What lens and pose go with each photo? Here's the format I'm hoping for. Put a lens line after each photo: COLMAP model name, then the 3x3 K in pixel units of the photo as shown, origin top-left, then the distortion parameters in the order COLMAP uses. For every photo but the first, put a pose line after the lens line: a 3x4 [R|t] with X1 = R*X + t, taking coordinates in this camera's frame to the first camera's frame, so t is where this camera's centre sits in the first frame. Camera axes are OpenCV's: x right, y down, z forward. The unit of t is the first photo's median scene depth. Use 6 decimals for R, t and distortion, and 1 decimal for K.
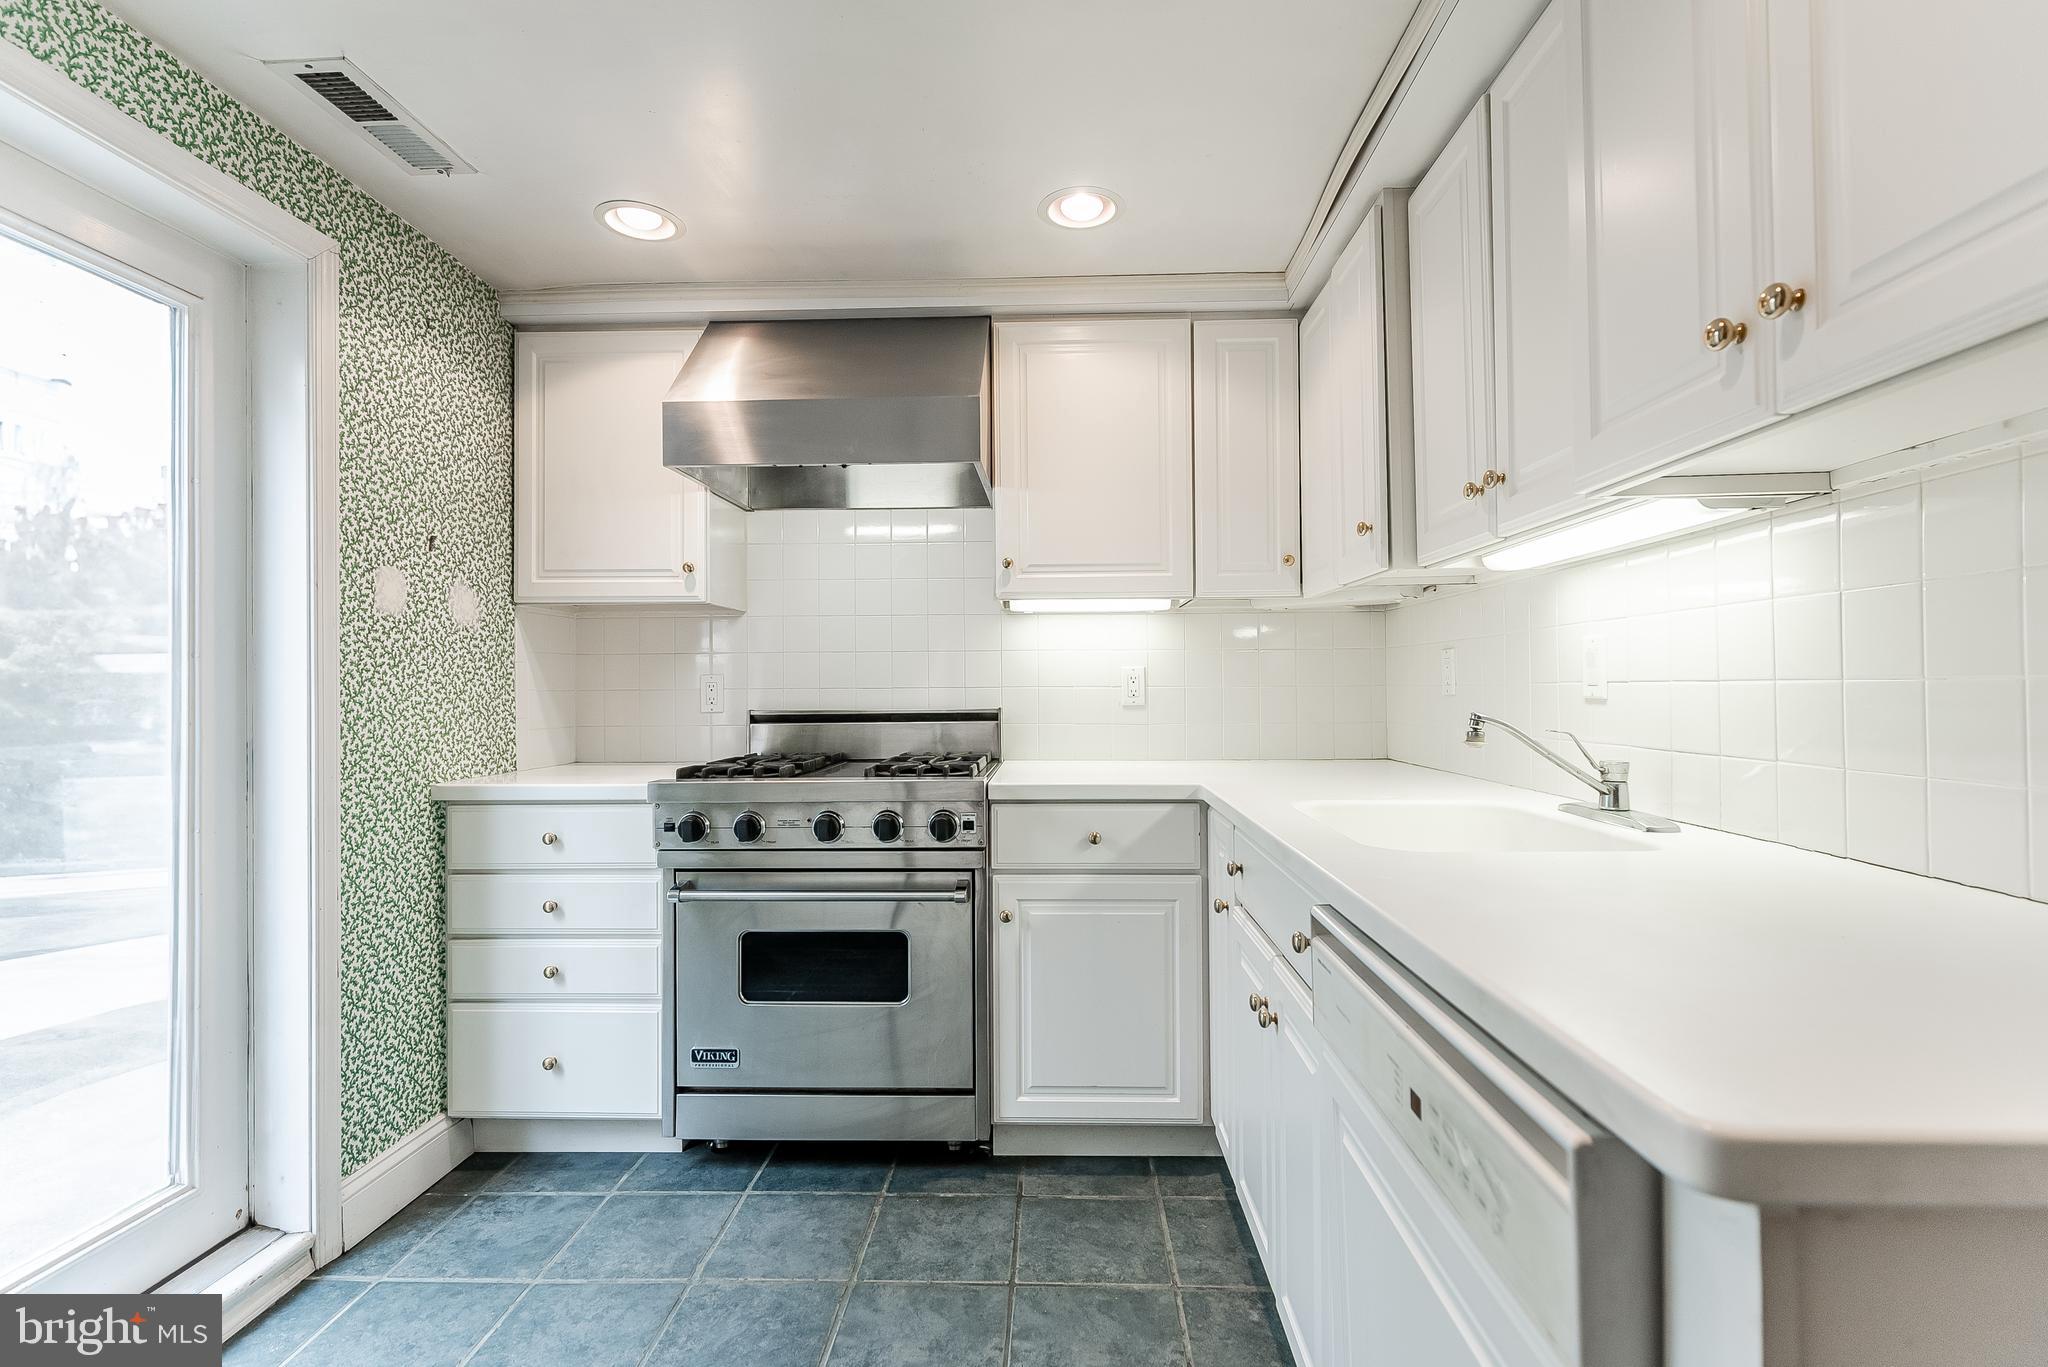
lens RADIAL K [[928.7, 0, 1029.8], [0, 928.7, 683.1], [0, 0, 1]] dist [-0.001389, -0.001831]
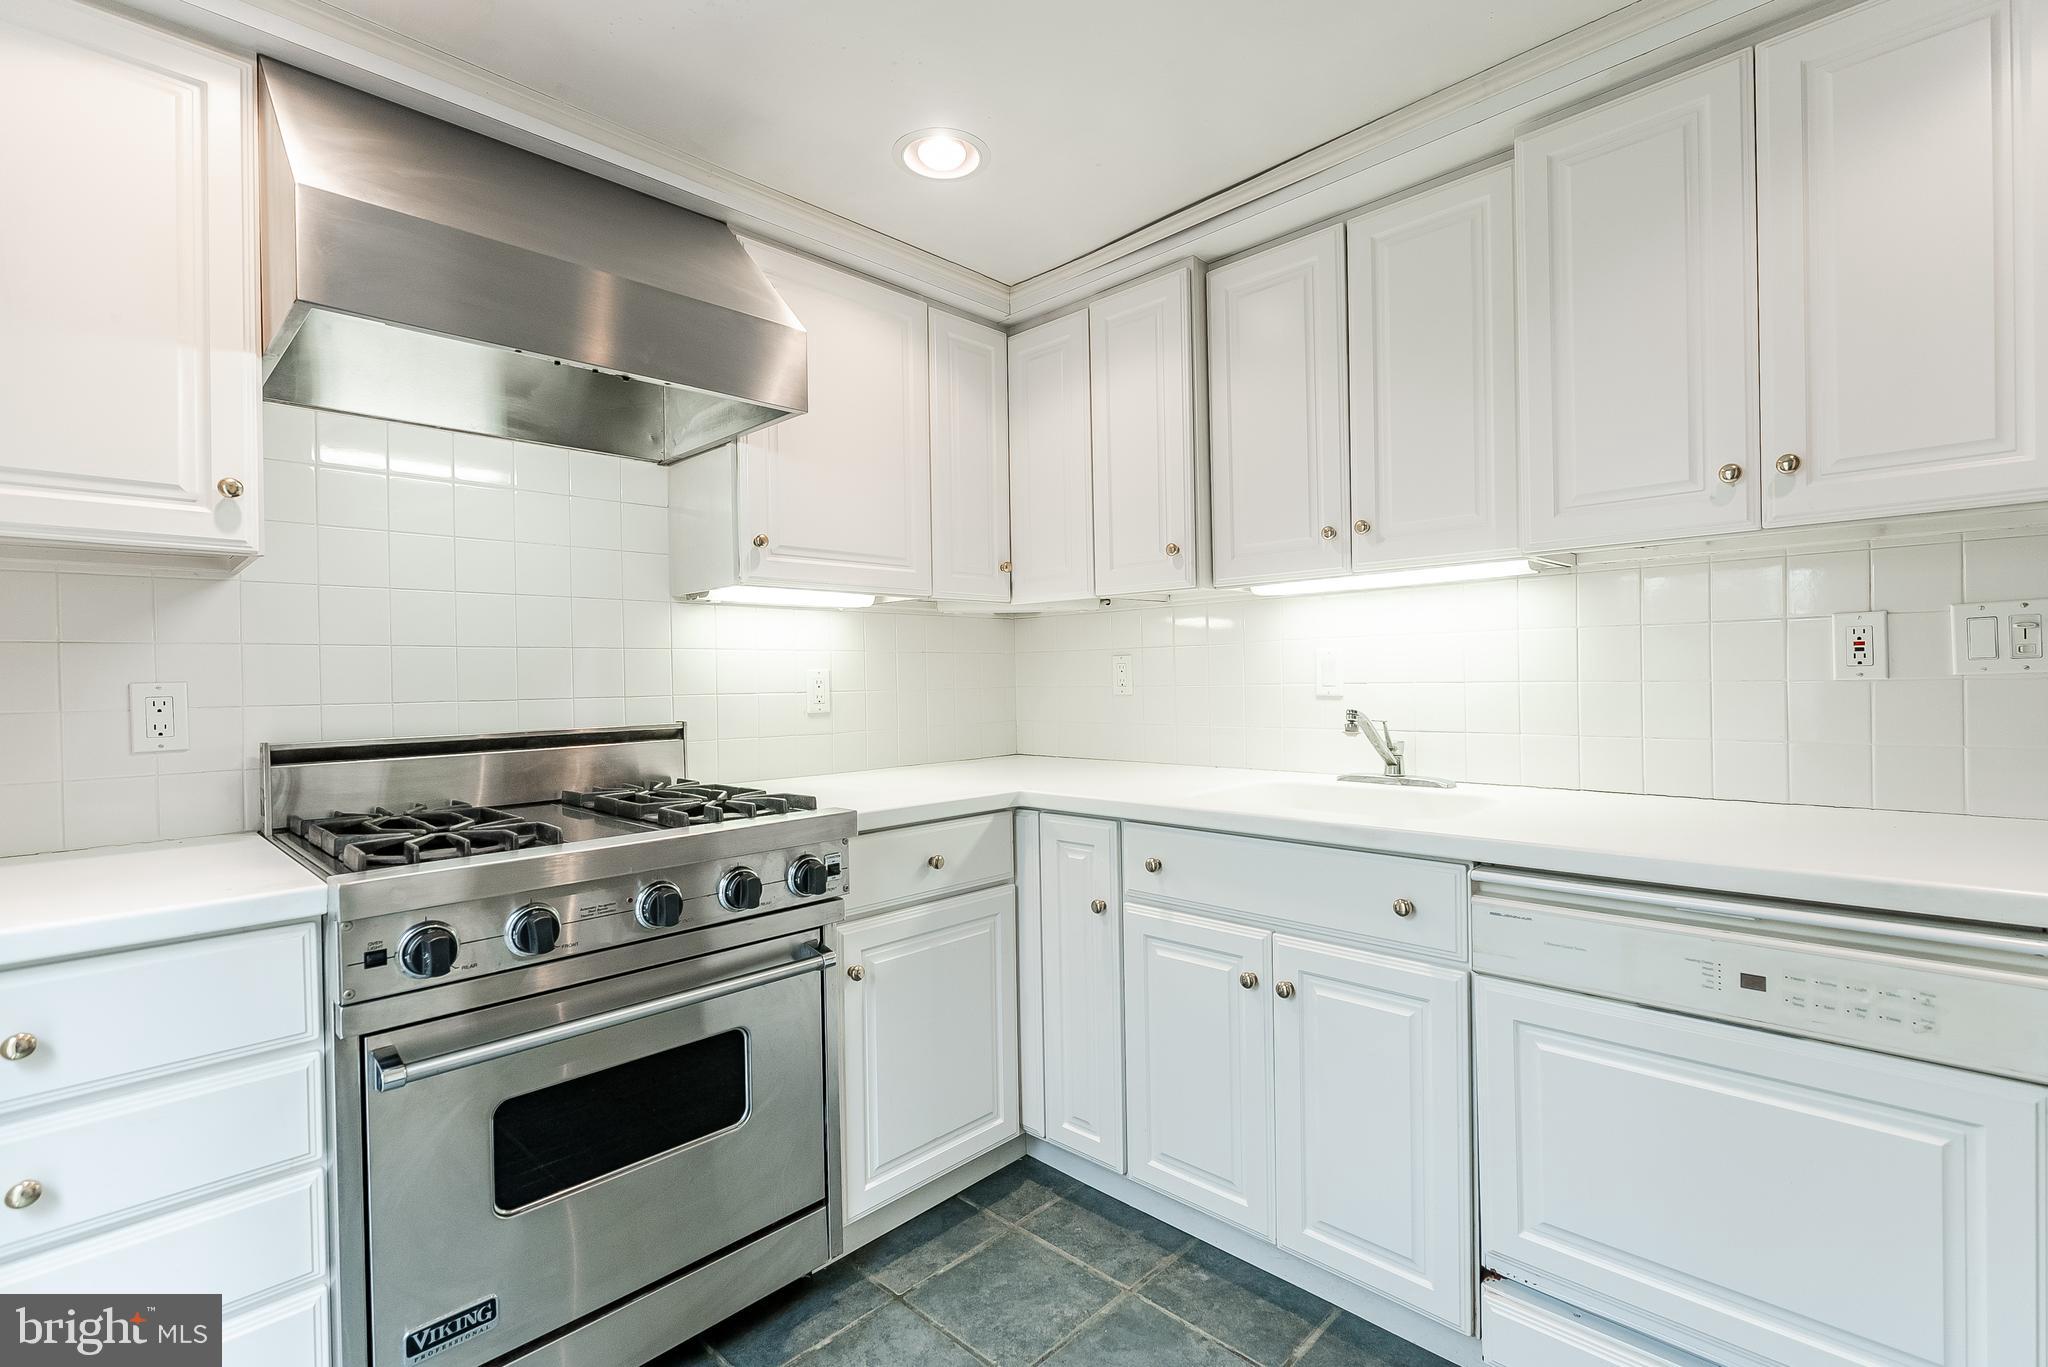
lens RADIAL K [[928.7, 0, 1029.8], [0, 928.7, 683.1], [0, 0, 1]] dist [-0.001389, -0.001831]
pose [[0.670583, -0.009846, 0.741770, -0.529939], [0.008882, 0.999947, 0.005243, -0.009452], [-0.741782, 0.003072, 0.670634, 0.330289]]
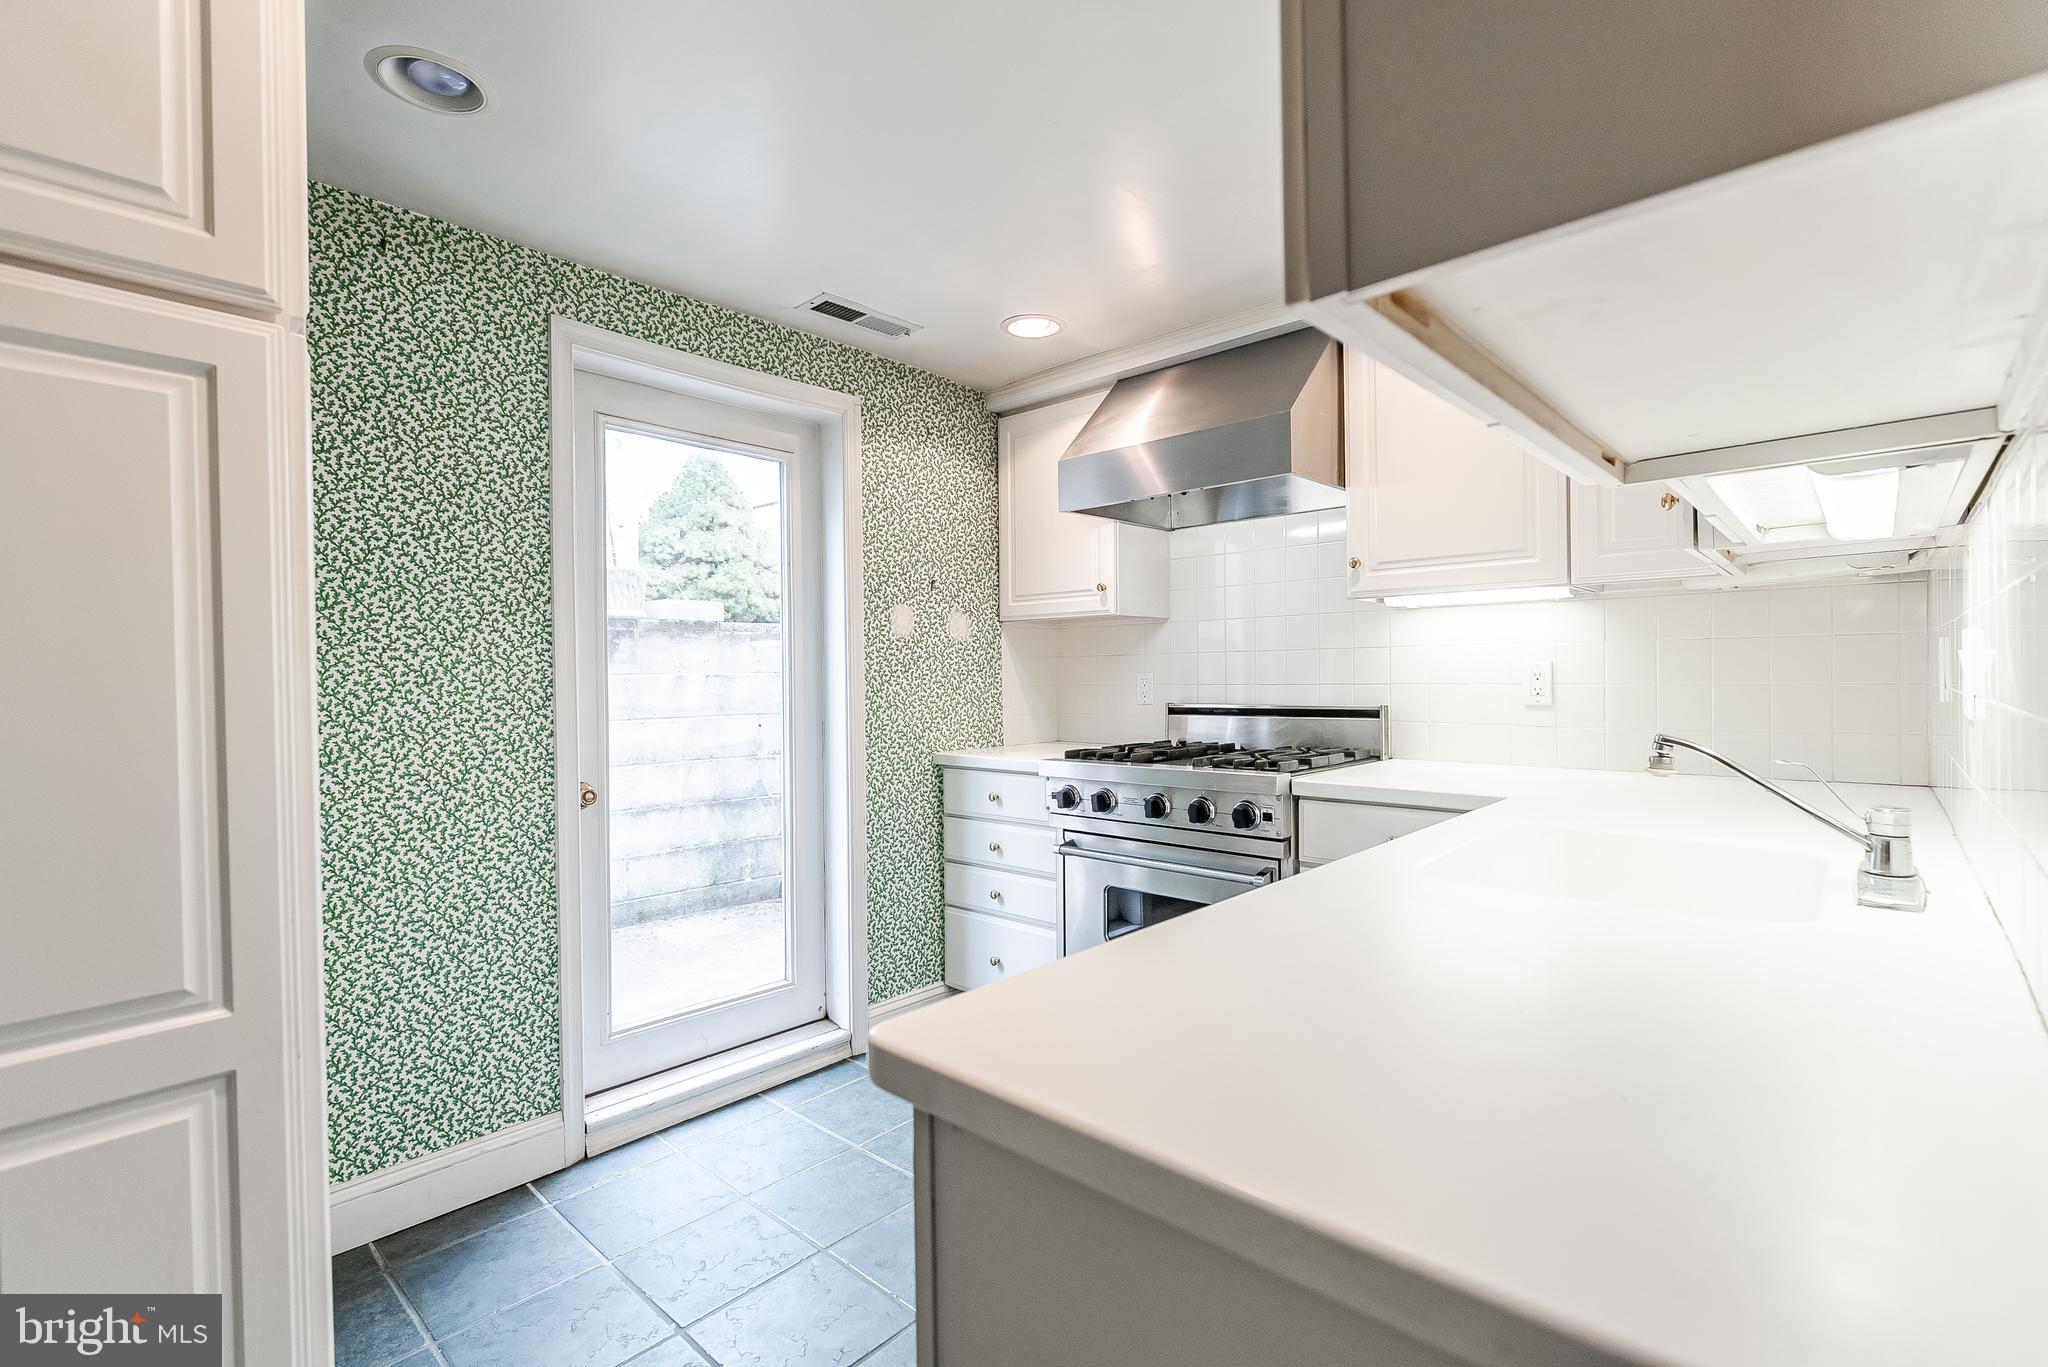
lens RADIAL K [[920.4, 0, 1028.0], [0, 920.4, 683.9], [0, 0, 1]] dist [0.000962, -0.001252]
pose [[0.759612, 0.004104, -0.650364, 0.406453], [0.010225, 0.999781, 0.018252, -0.022783], [0.650296, -0.020515, 0.759404, 0.011441]]
